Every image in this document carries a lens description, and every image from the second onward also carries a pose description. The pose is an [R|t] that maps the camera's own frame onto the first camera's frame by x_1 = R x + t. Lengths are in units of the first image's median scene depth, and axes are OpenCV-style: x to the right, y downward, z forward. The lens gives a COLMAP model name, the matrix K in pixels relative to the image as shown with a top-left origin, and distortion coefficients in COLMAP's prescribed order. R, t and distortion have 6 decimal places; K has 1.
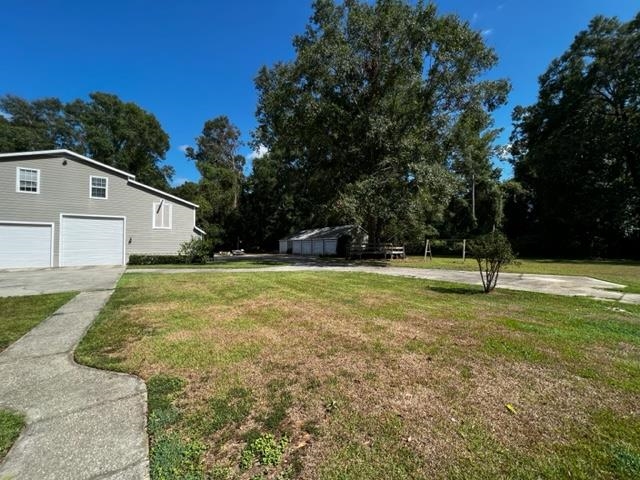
lens RADIAL K [[255.8, 0, 320.0], [0, 255.8, 240.0], [0, 0, 1]] dist [-0.000975, 0.000520]
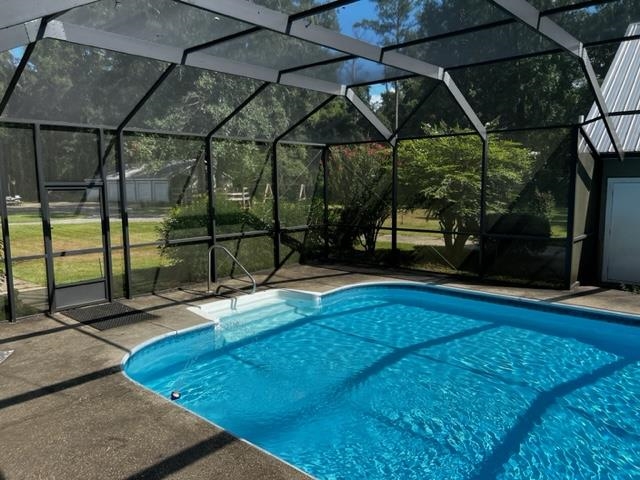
lens RADIAL K [[486.1, 0, 320.0], [0, 486.1, 240.0], [0, 0, 1]] dist [0.012247, 0.004945]
pose [[0.969389, -0.032905, 0.243316, 0.174584], [-0.001722, 0.990044, 0.140750, -0.037141], [-0.245524, -0.136861, 0.959681, -0.501823]]
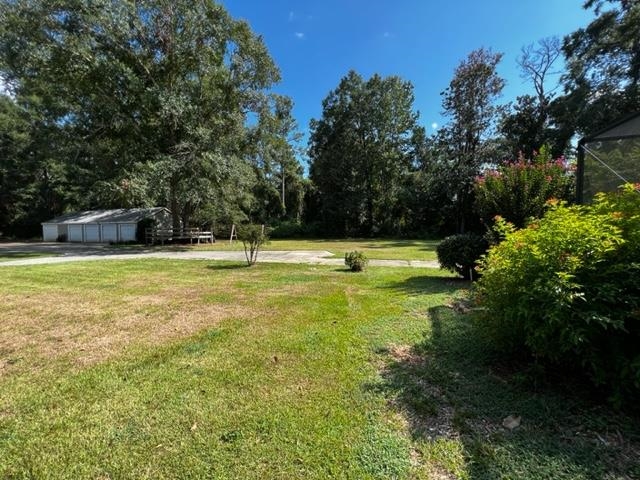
lens RADIAL K [[255.8, 0, 320.0], [0, 255.8, 240.0], [0, 0, 1]] dist [-0.000975, 0.000520]
pose [[0.795699, -0.027897, 0.605049, 0.046184], [-0.009376, 0.998252, 0.058357, -0.003077], [-0.605620, -0.052108, 0.794046, -0.083278]]
